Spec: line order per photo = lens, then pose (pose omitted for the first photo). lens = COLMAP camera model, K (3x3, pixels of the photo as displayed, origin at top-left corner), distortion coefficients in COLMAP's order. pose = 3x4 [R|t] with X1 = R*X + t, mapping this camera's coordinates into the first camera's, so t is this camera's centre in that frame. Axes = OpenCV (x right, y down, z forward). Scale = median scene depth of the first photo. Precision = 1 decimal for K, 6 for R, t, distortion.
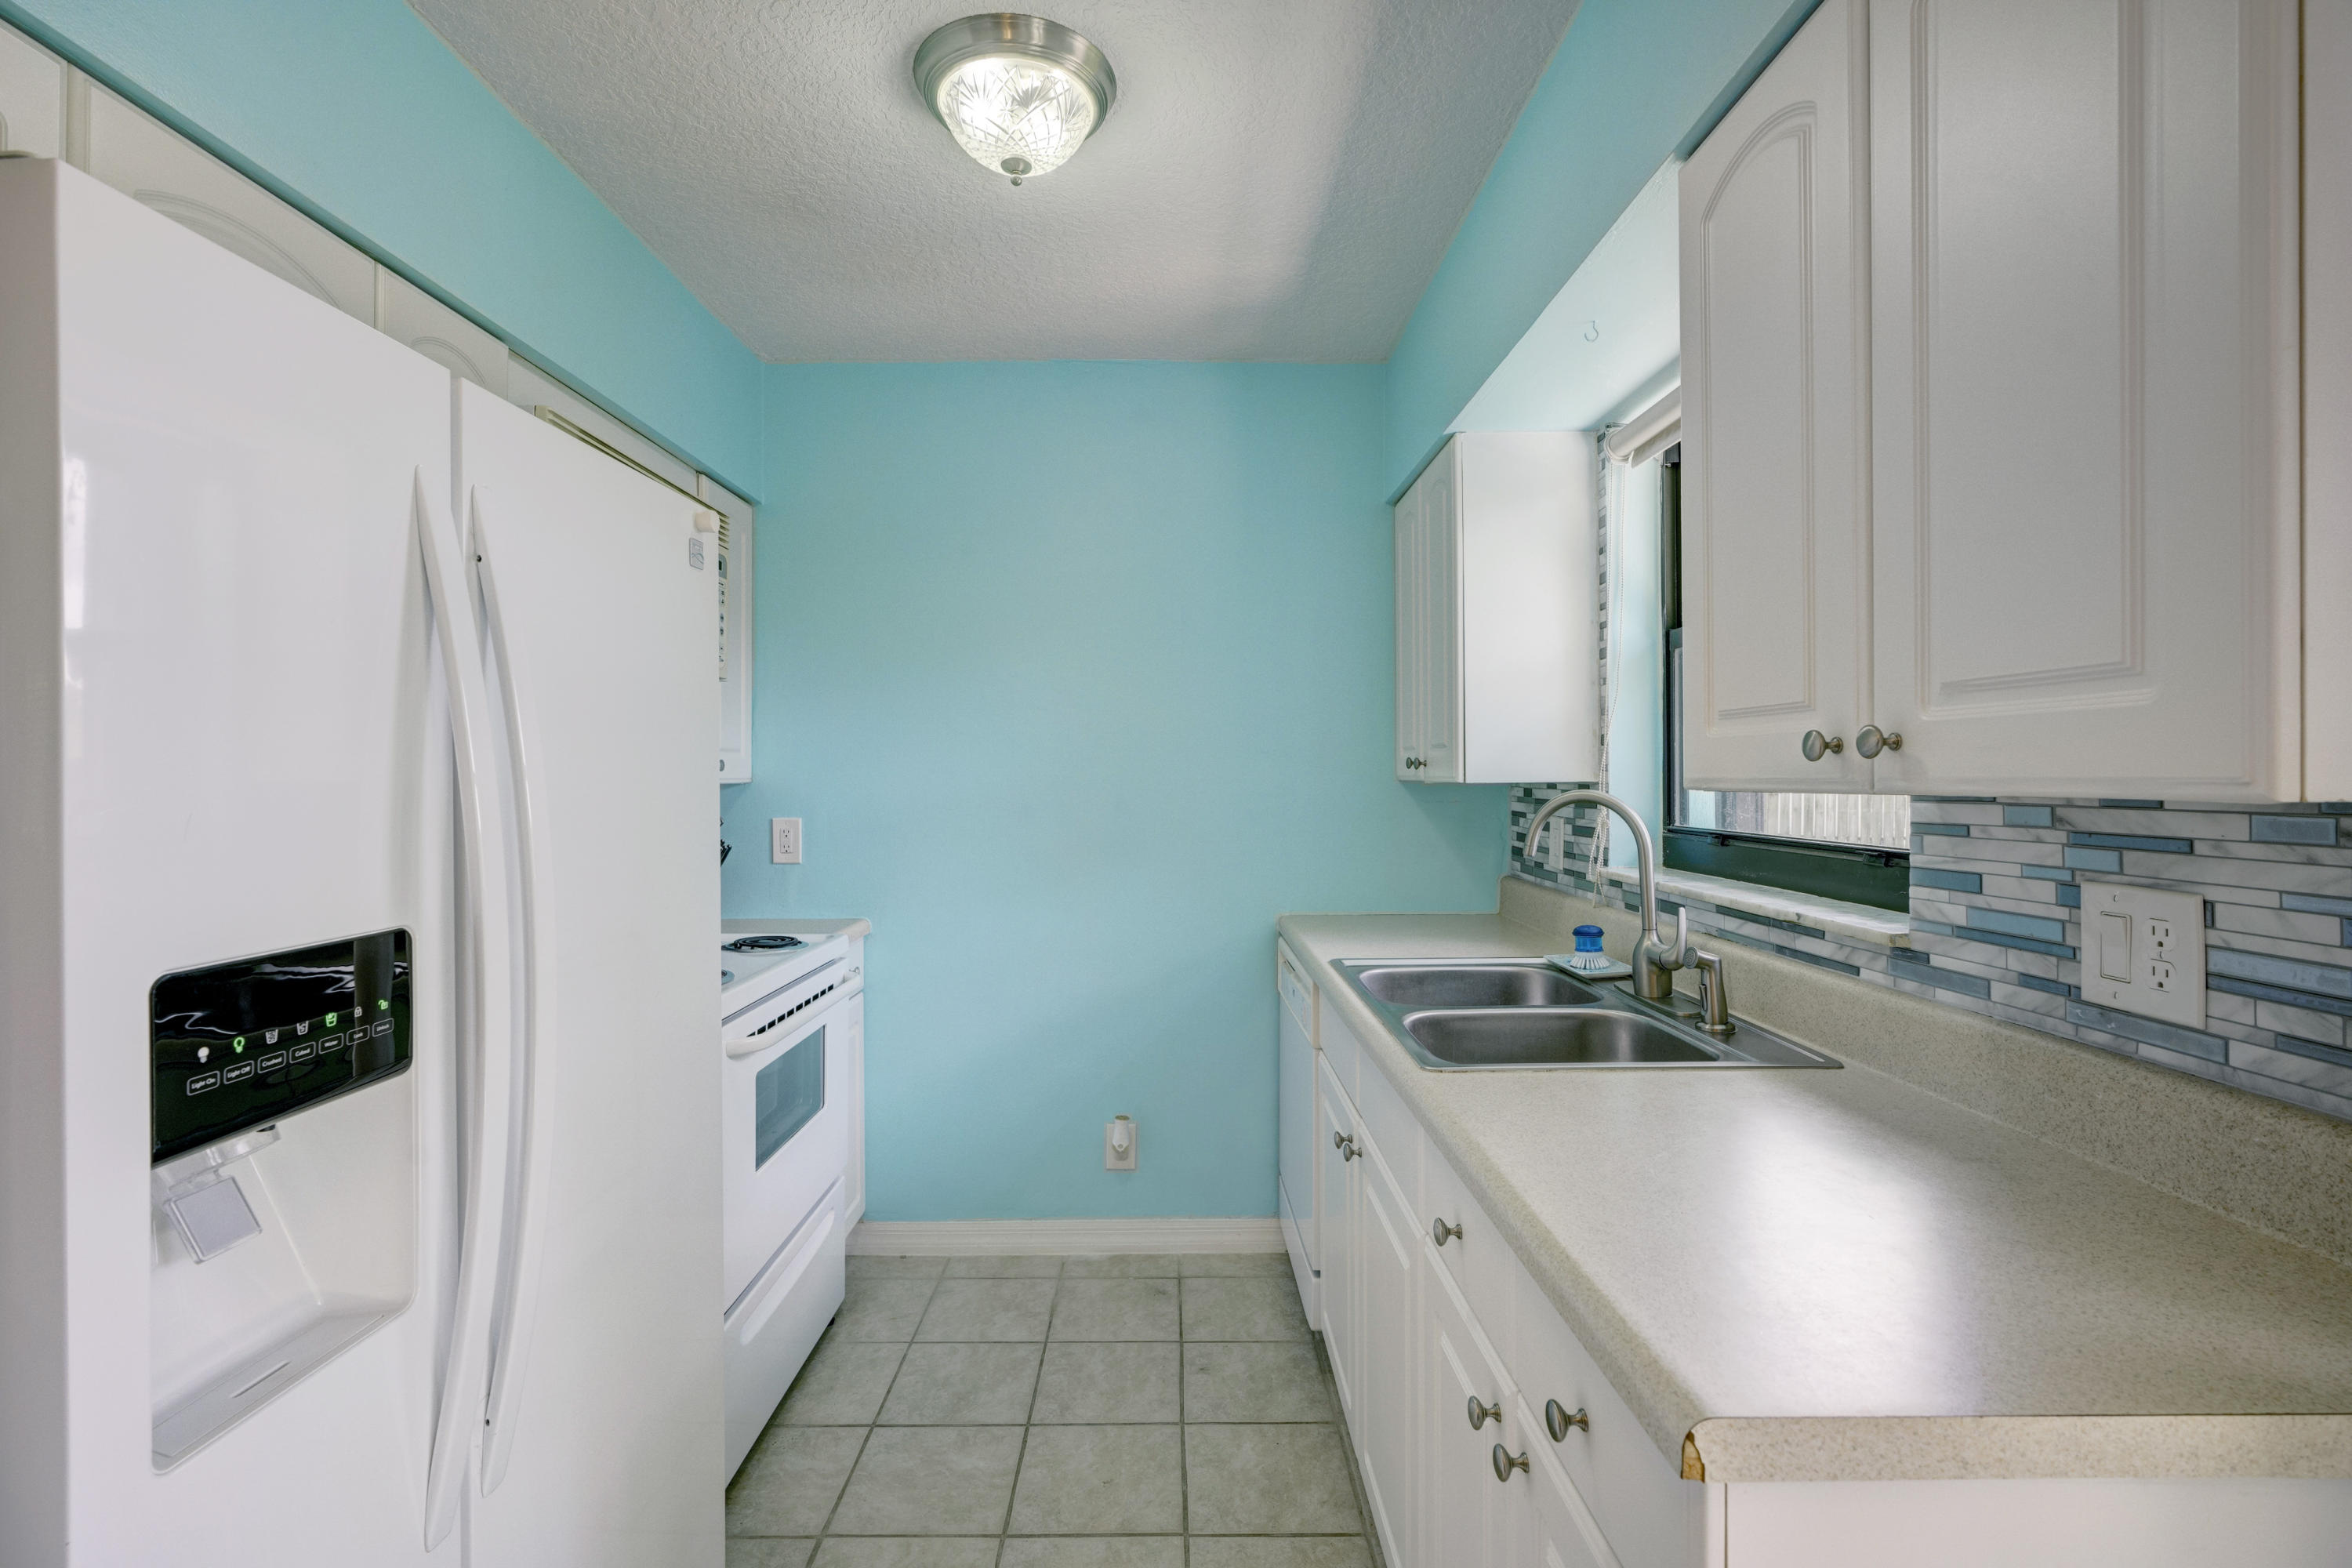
lens RADIAL K [[1053.5, 0, 1173.1], [0, 1053.5, 778.4], [0, 0, 1]] dist [-0.011934, 0.005865]
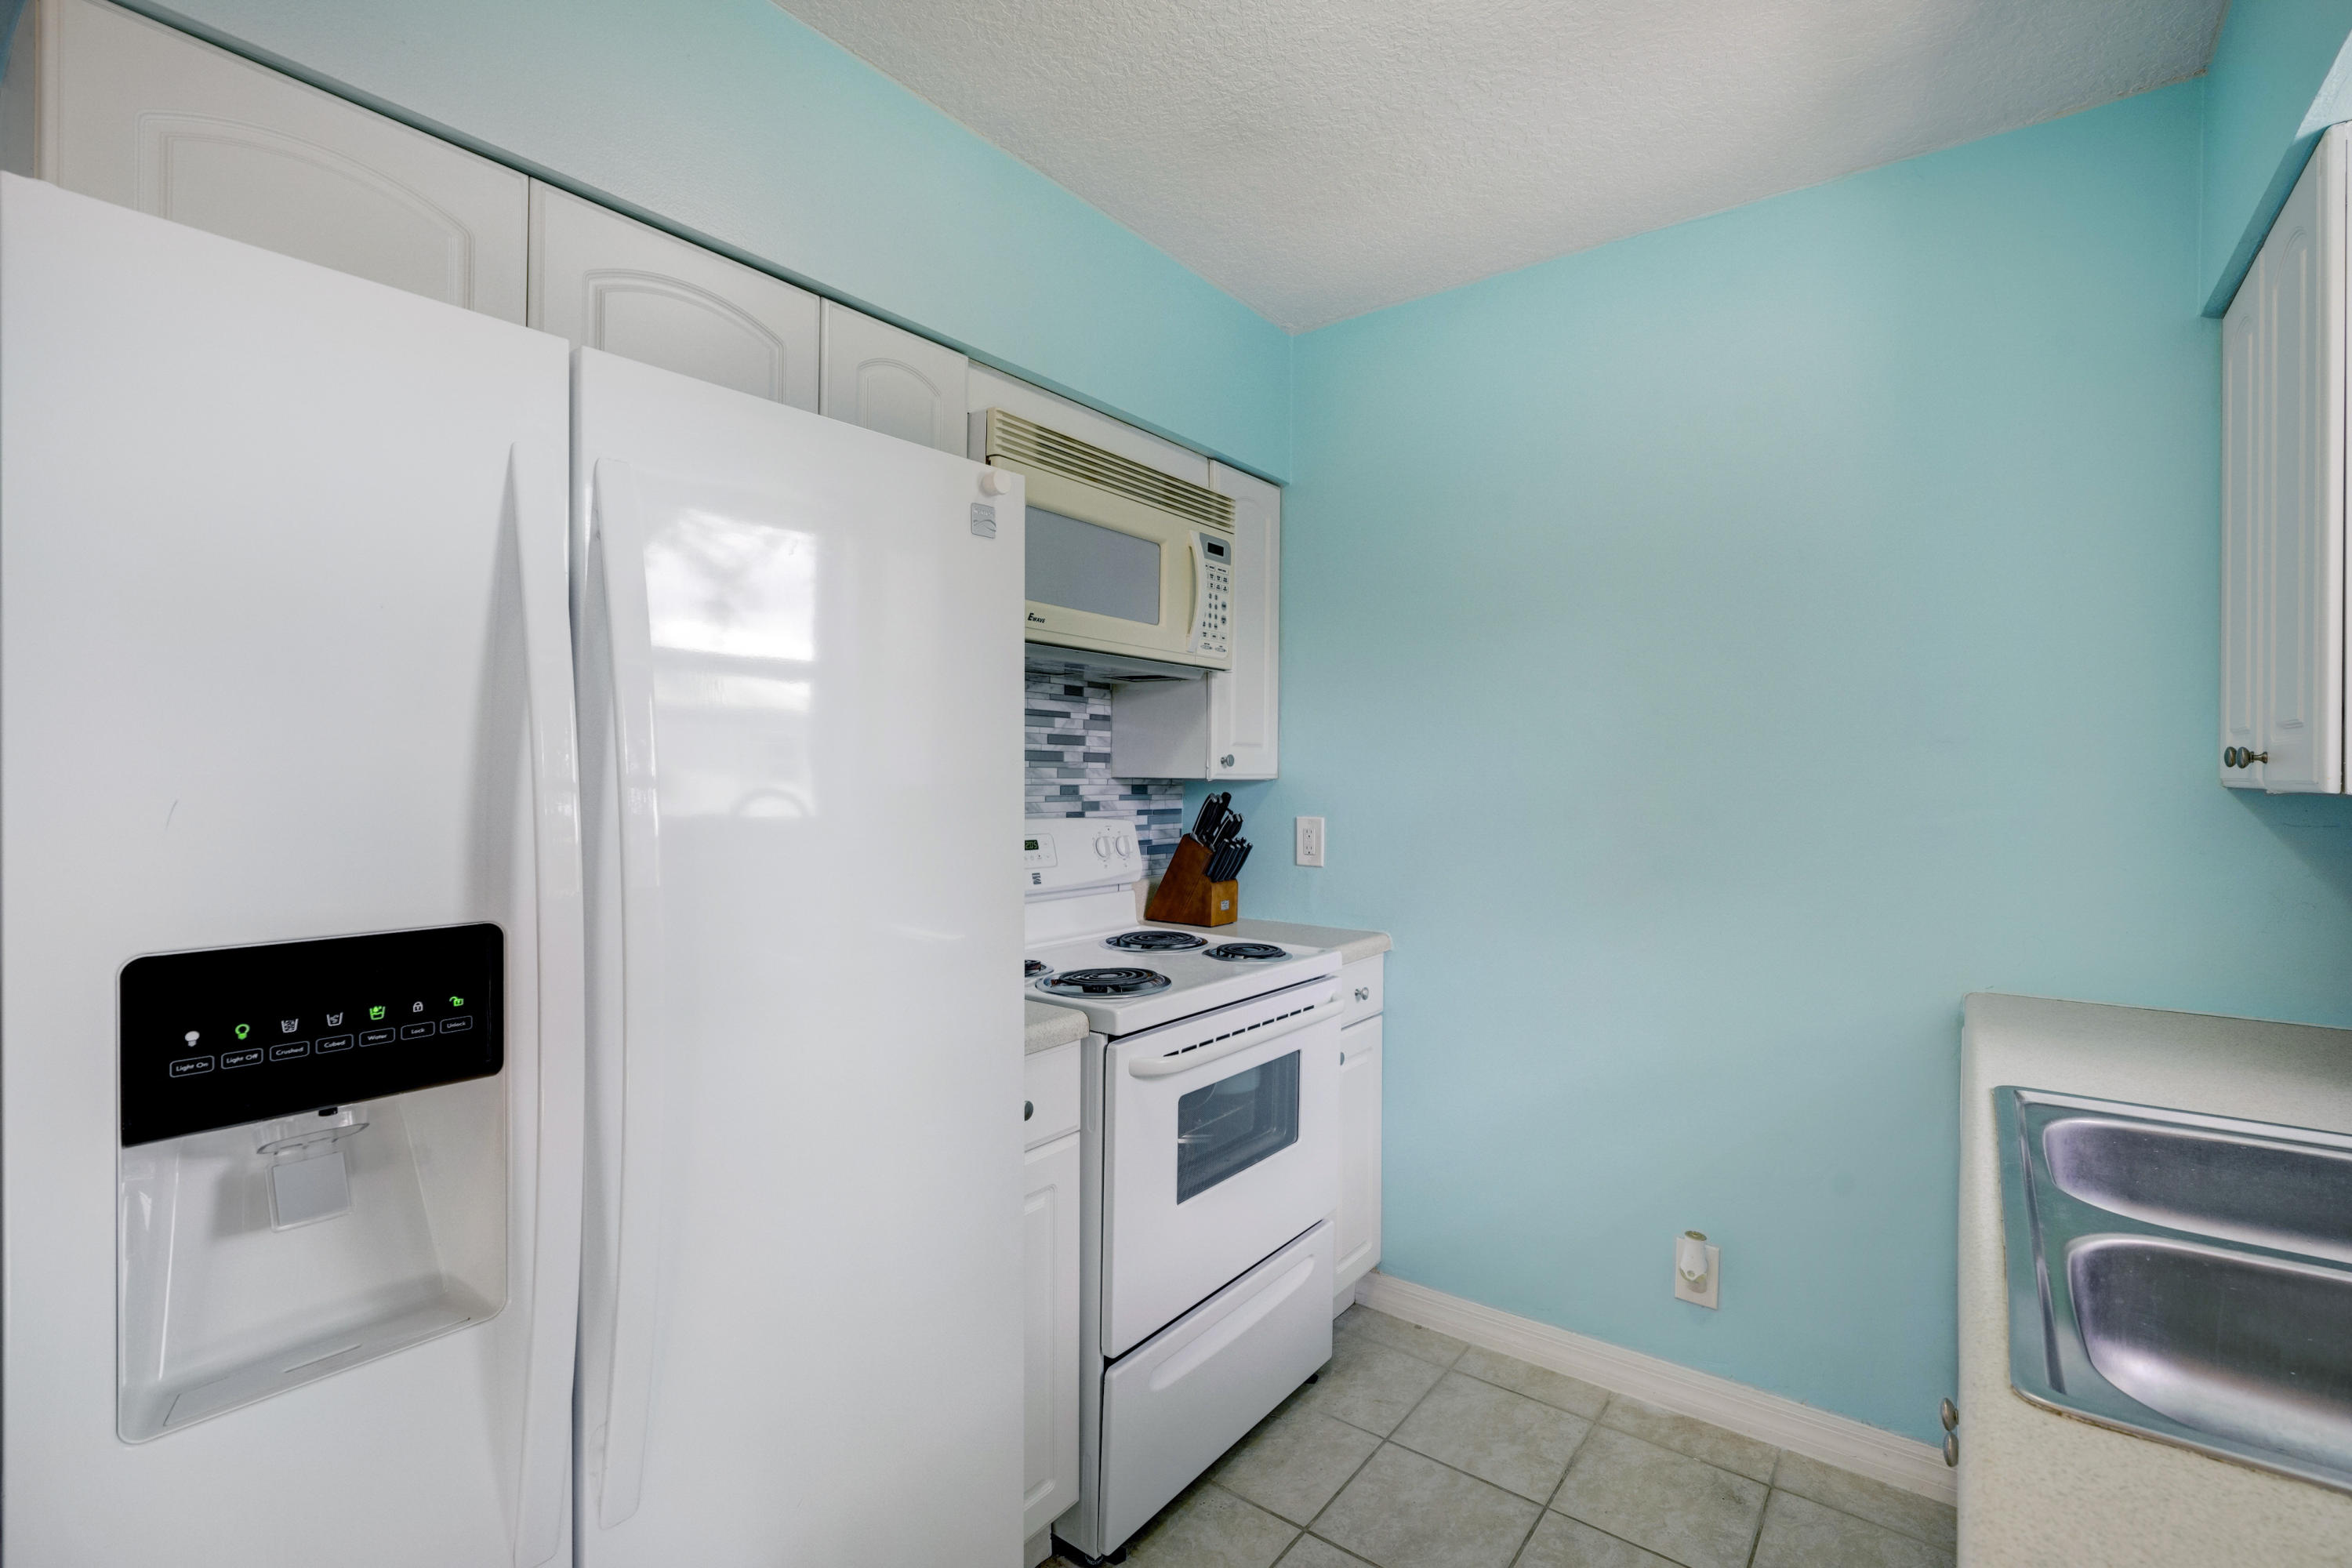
lens RADIAL K [[1053.5, 0, 1173.1], [0, 1053.5, 778.4], [0, 0, 1]] dist [-0.011934, 0.005865]
pose [[0.792824, 0.010564, -0.609359, 0.169730], [-0.009146, 0.999943, 0.005437, -0.000782], [0.609382, 0.001263, 0.792875, 0.299355]]
